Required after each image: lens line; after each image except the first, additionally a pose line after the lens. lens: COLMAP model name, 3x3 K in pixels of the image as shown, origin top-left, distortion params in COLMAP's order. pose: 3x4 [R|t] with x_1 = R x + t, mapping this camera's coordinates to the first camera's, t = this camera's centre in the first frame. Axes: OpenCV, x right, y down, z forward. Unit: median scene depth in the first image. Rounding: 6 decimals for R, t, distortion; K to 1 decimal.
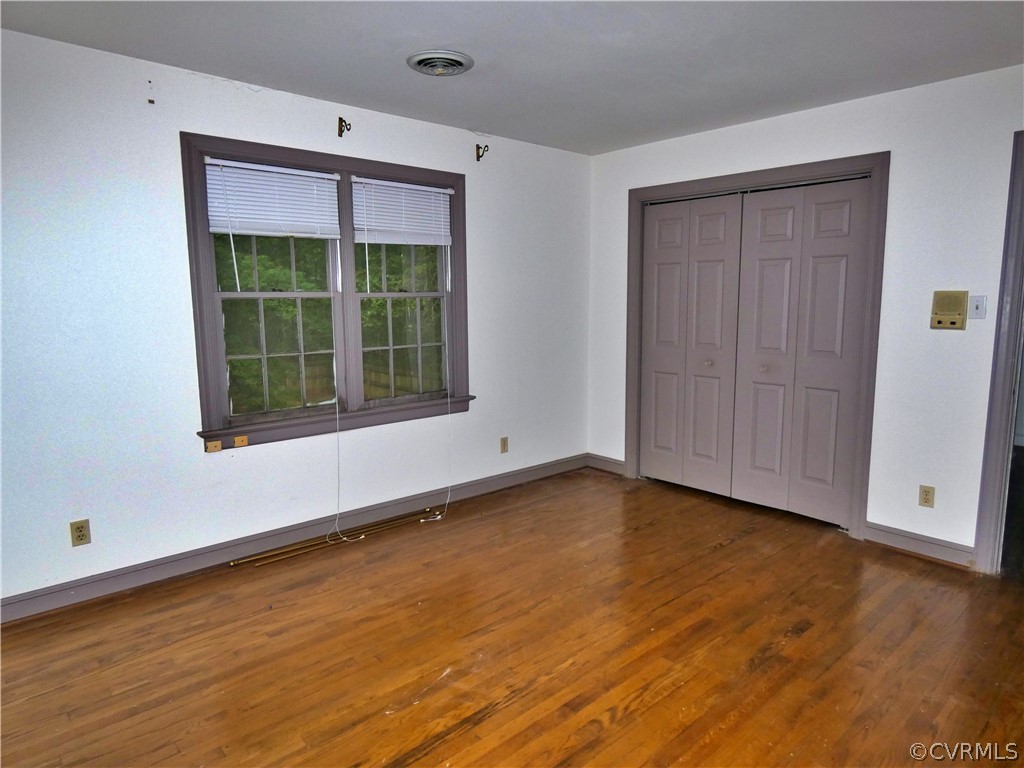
lens RADIAL K [[614.6, 0, 518.2], [0, 614.6, 382.5], [0, 0, 1]] dist [-0.001329, 0.001895]
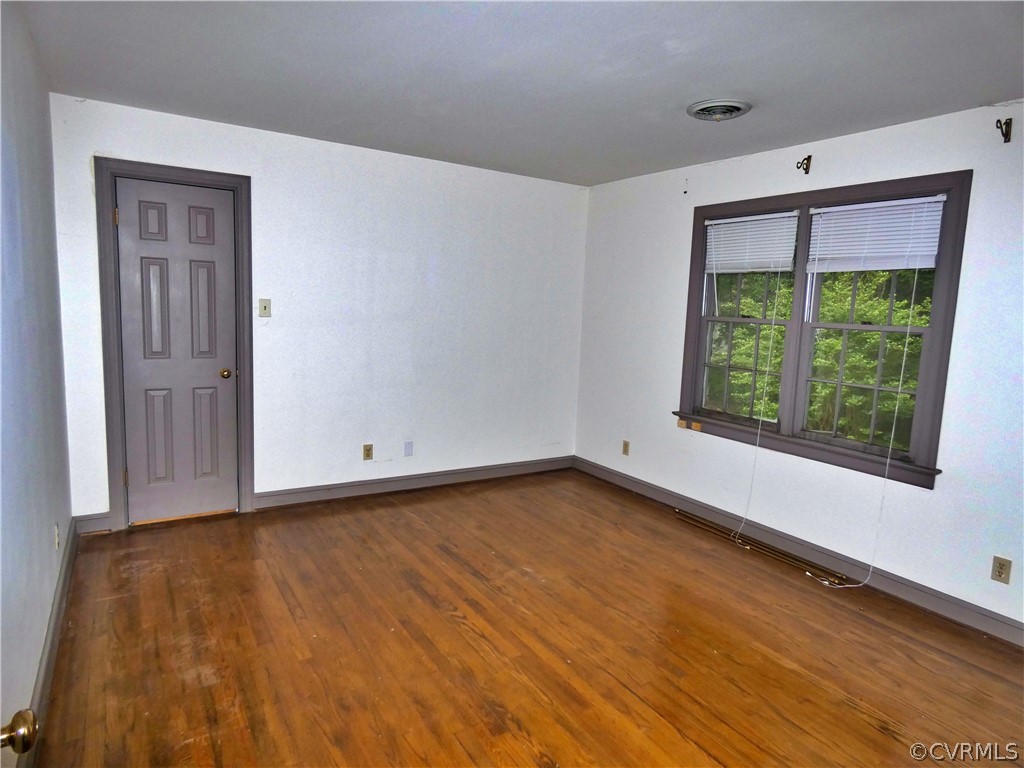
lens RADIAL K [[614.6, 0, 518.2], [0, 614.6, 382.5], [0, 0, 1]] dist [-0.001329, 0.001895]
pose [[-0.153251, 0.124783, -0.980277, 0.909924], [-0.179116, 0.972056, 0.151738, -0.131547], [0.971819, 0.198837, -0.126618, 0.766848]]
